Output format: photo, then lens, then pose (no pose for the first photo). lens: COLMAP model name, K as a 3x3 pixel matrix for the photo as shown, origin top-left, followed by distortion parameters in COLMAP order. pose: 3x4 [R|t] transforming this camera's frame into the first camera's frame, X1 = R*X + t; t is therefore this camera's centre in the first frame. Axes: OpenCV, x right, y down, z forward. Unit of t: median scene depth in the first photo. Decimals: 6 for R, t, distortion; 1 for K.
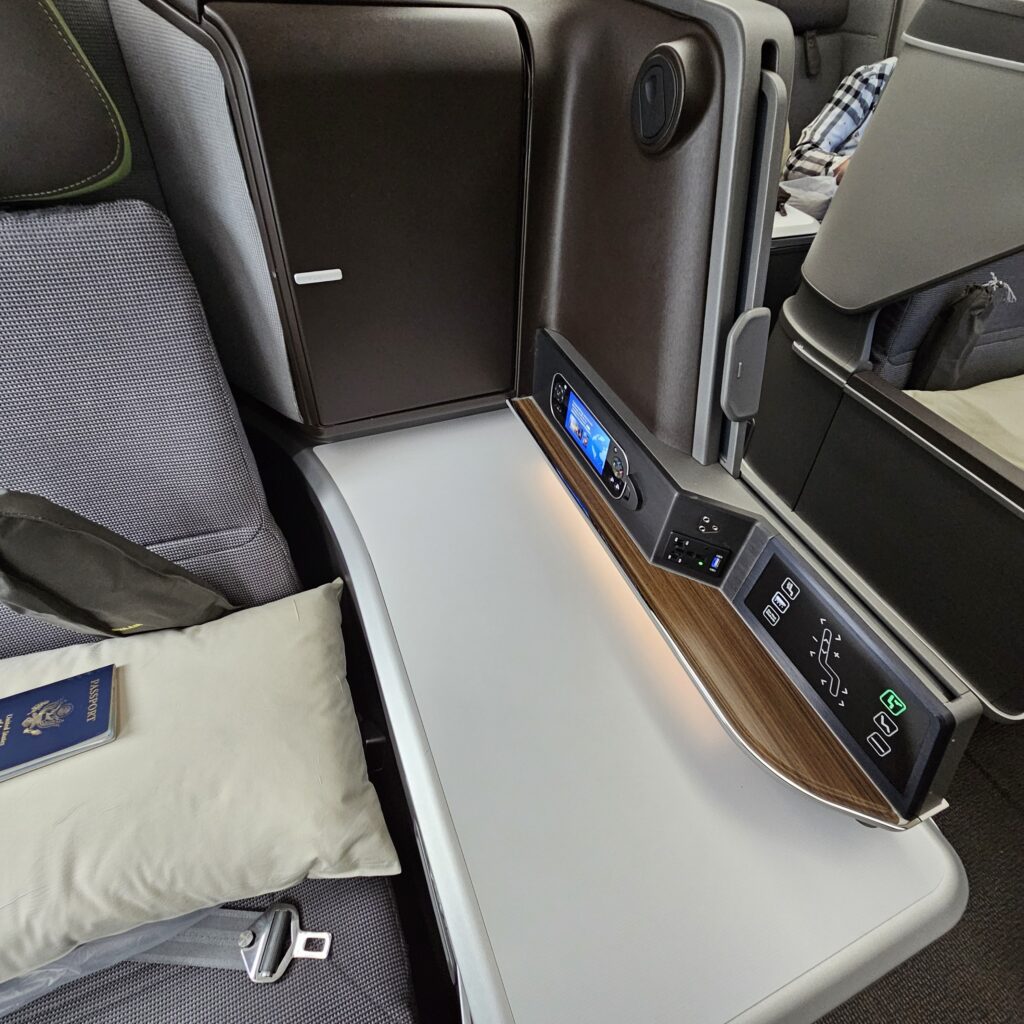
lens RADIAL K [[556.3, 0, 508.9], [0, 556.3, 504.9], [0, 0, 1]] dist [-0.004316, -0.001271]
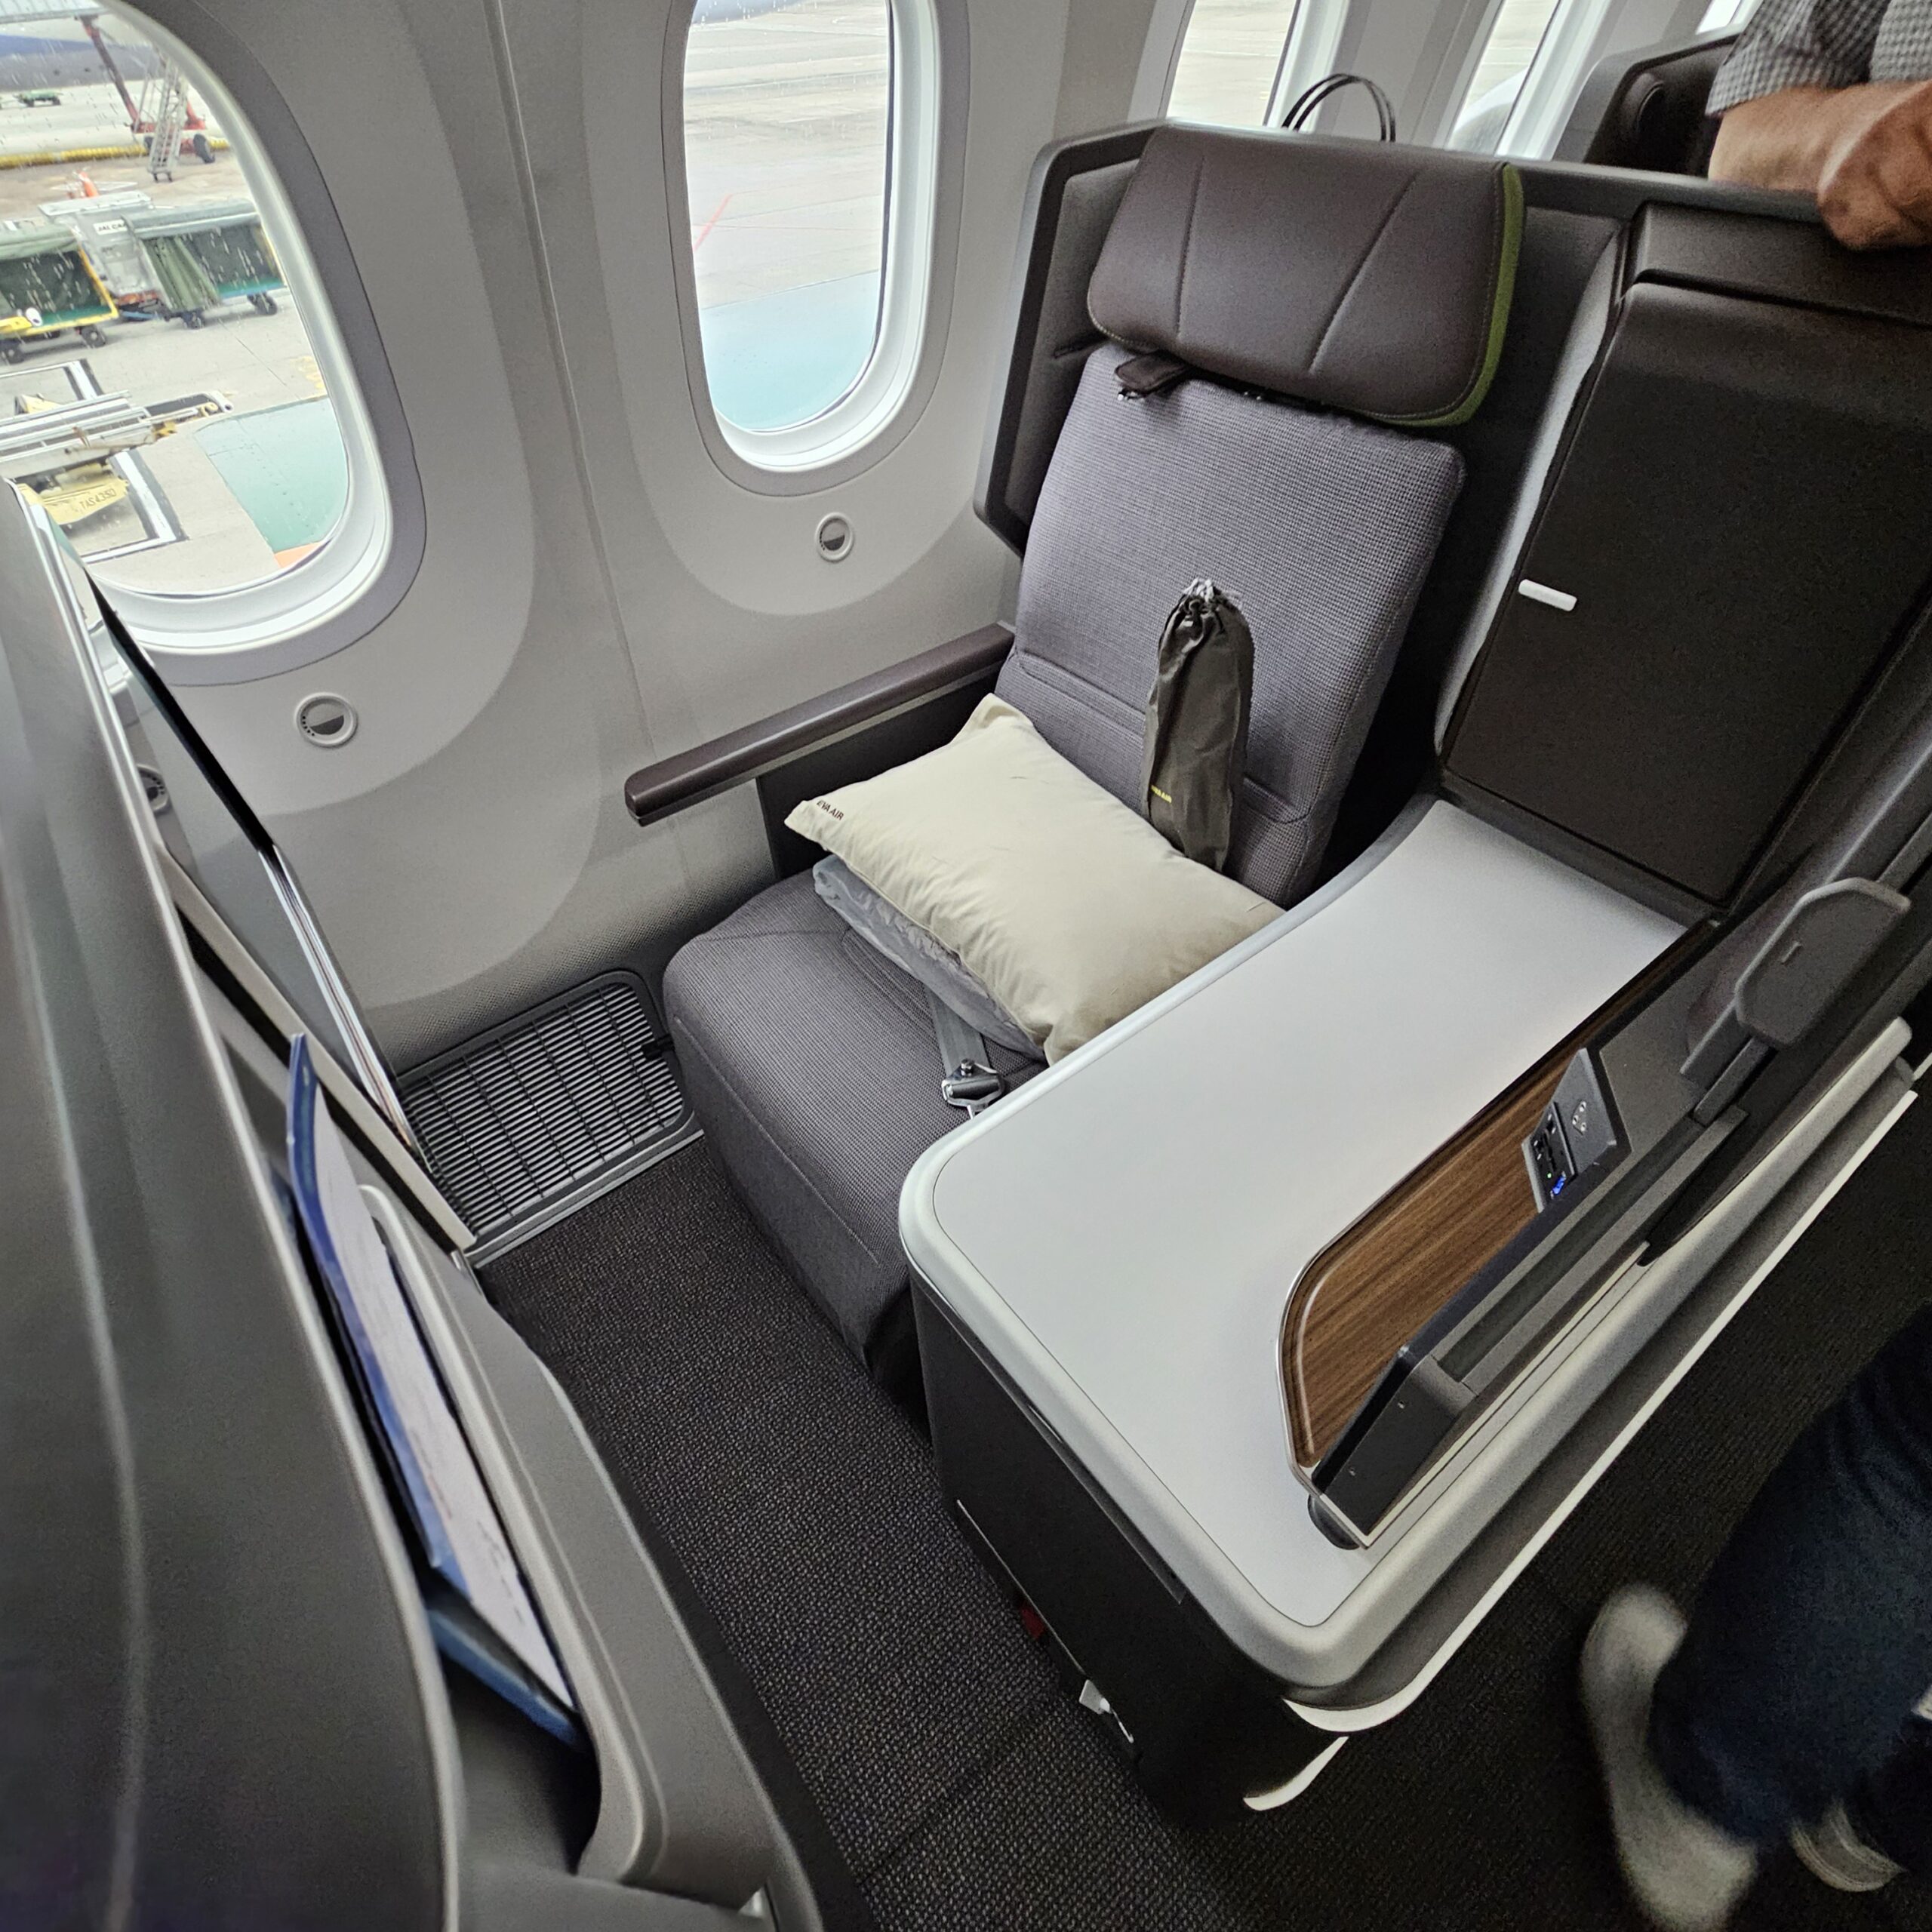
lens RADIAL K [[1049.5, 0, 965.7], [0, 1049.5, 972.0], [0, 0, 1]] dist [-0.004316, -0.001271]
pose [[0.260314, 0.638887, -0.723920, 0.958721], [-0.659167, 0.665448, 0.350254, -0.030996], [0.705504, 0.386008, 0.594359, -0.297502]]
